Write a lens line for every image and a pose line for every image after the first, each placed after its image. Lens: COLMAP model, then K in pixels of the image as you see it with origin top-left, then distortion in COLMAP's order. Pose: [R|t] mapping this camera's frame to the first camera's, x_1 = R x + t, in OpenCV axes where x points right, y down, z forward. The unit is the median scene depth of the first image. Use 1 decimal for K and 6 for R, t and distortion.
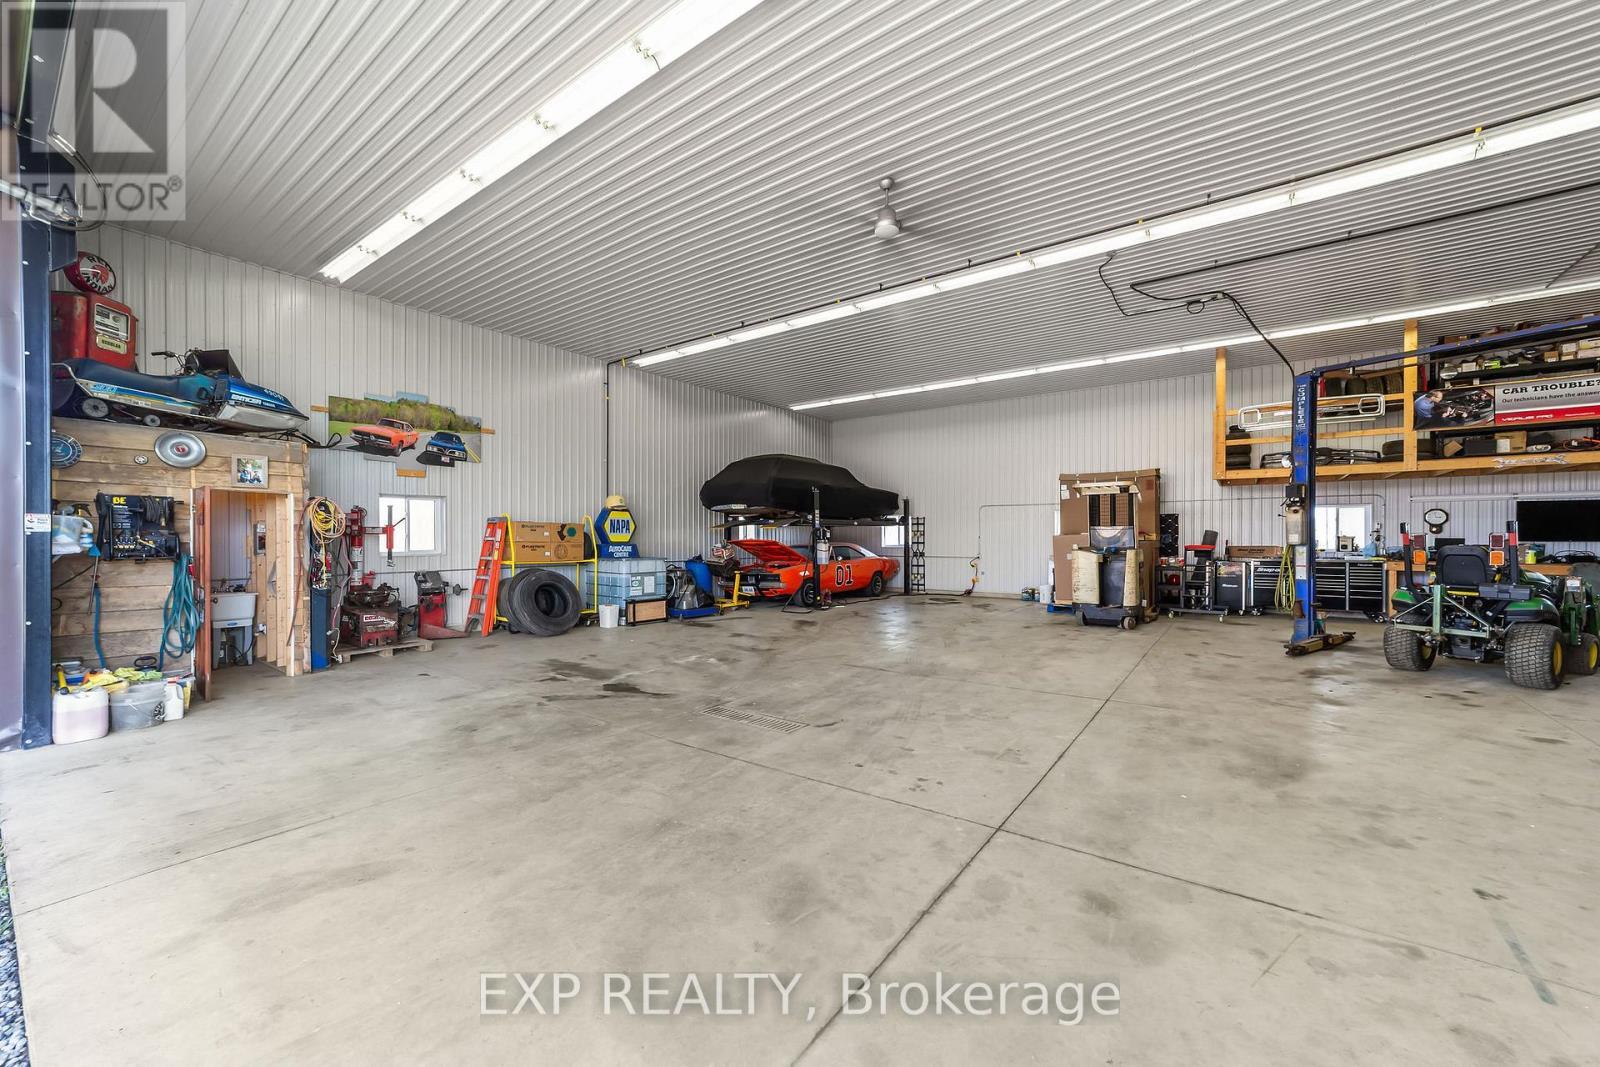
lens RADIAL K [[611.8, 0, 795.2], [0, 611.8, 539.6], [0, 0, 1]] dist [-0.016709, 0.008991]
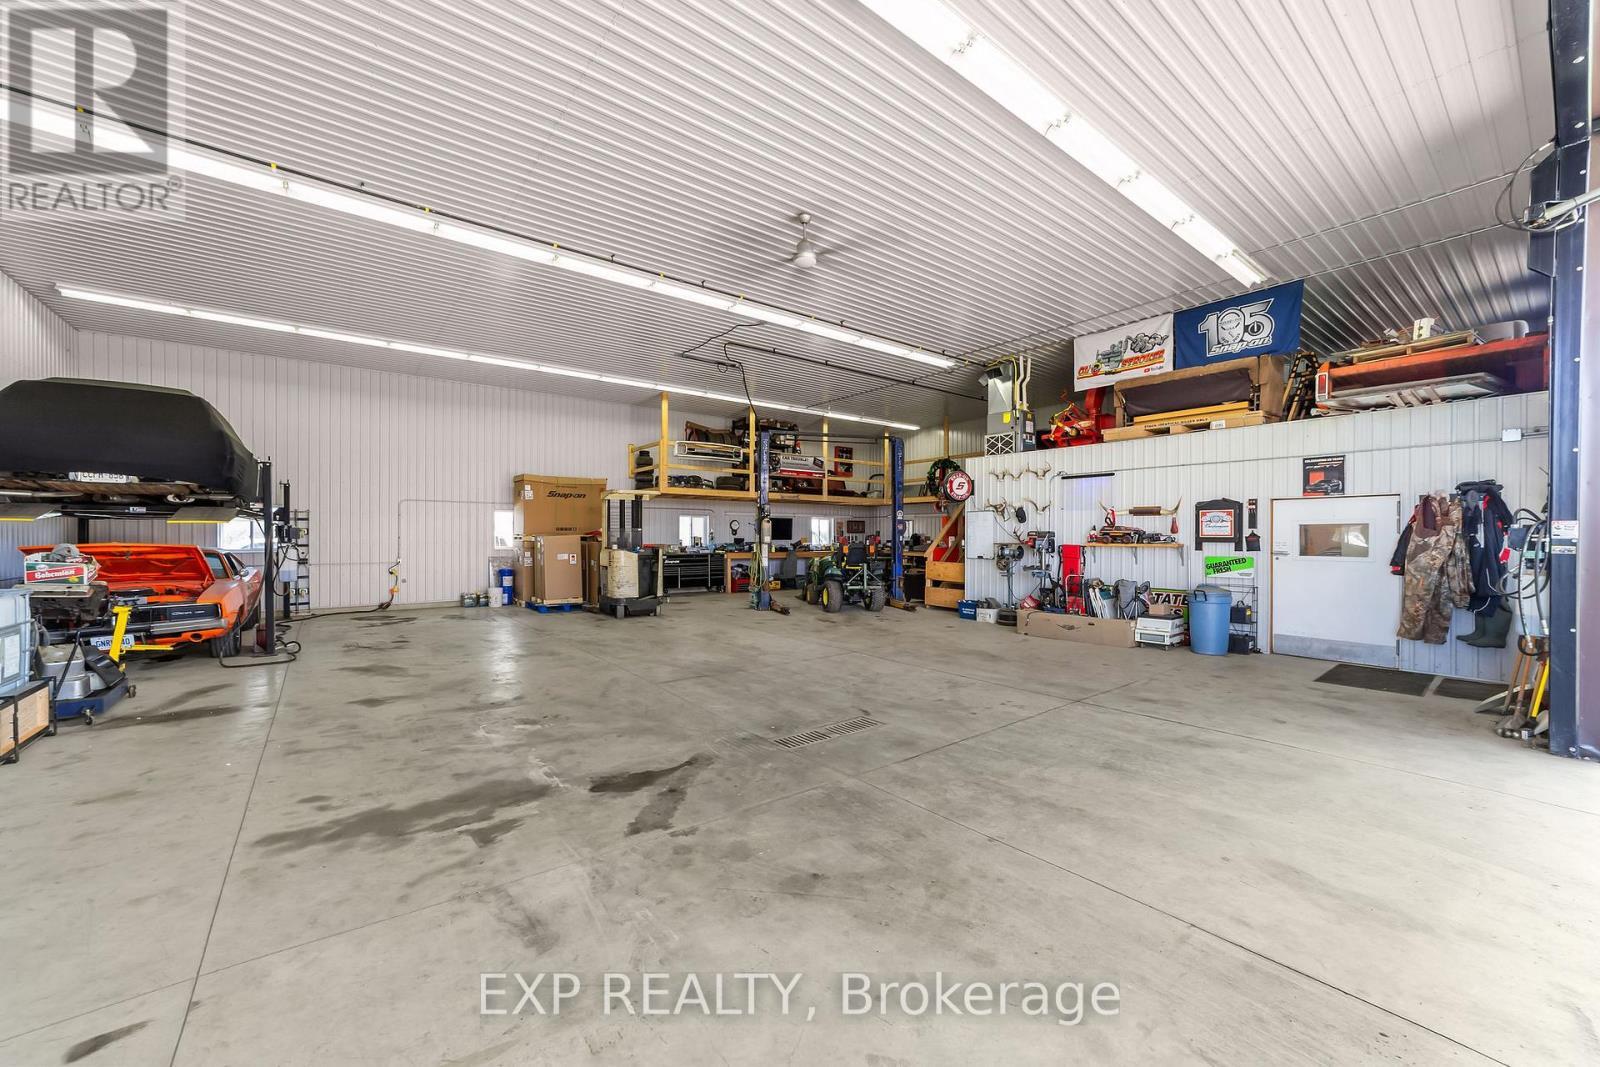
lens RADIAL K [[615.1, 0, 787.8], [0, 615.1, 539.3], [0, 0, 1]] dist [-0.018207, 0.009291]
pose [[0.285251, -0.004301, 0.958443, -1.088156], [0.000762, 0.999991, 0.004261, -0.013623], [-0.958452, -0.000486, 0.285252, 0.848142]]
